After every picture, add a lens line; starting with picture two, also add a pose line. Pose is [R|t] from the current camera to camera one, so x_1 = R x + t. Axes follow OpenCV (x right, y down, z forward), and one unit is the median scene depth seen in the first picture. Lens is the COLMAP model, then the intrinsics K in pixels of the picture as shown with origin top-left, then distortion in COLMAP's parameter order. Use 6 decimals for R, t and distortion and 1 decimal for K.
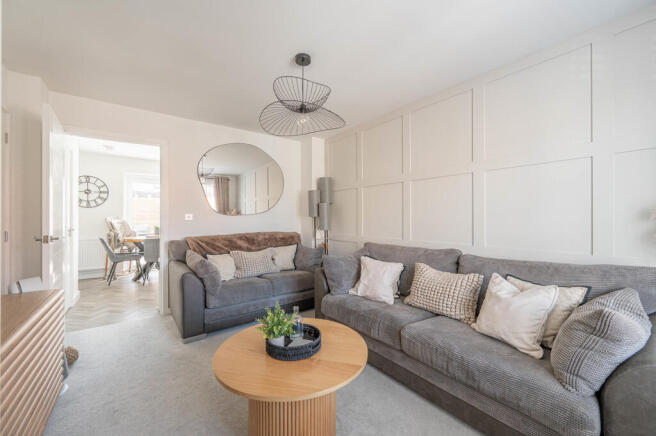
lens RADIAL K [[257.8, 0, 329.7], [0, 257.8, 215.7], [0, 0, 1]] dist [0.000378, -0.000034]
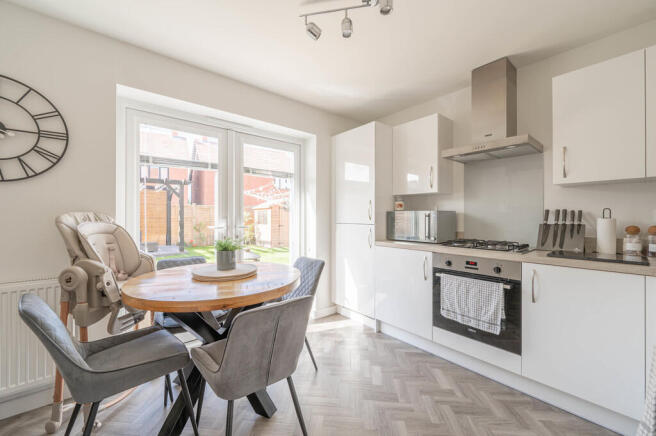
lens RADIAL K [[257.8, 0, 329.7], [0, 257.8, 215.7], [0, 0, 1]] dist [0.000378, -0.000034]
pose [[0.998548, 0.002546, 0.053812, -0.564335], [-0.002709, 0.999992, 0.002943, 0.005295], [-0.053804, -0.003084, 0.998547, 0.678407]]
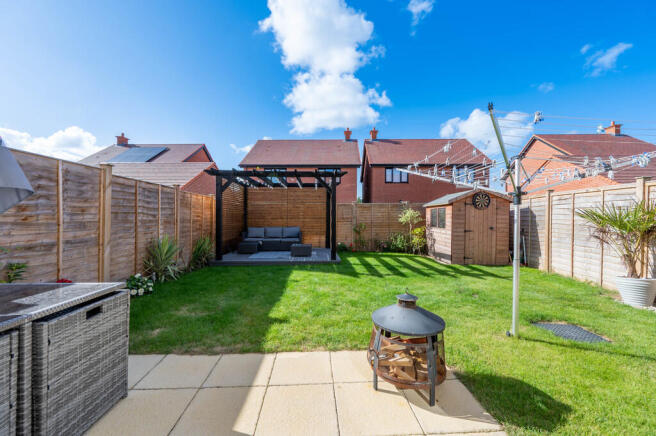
lens RADIAL K [[257.8, 0, 329.7], [0, 257.8, 215.7], [0, 0, 1]] dist [0.000378, -0.000034]
pose [[0.833199, 0.006807, -0.552931, -0.703580], [-0.005418, 0.999977, 0.004147, 0.011168], [0.552947, -0.000460, 0.833216, 1.260667]]
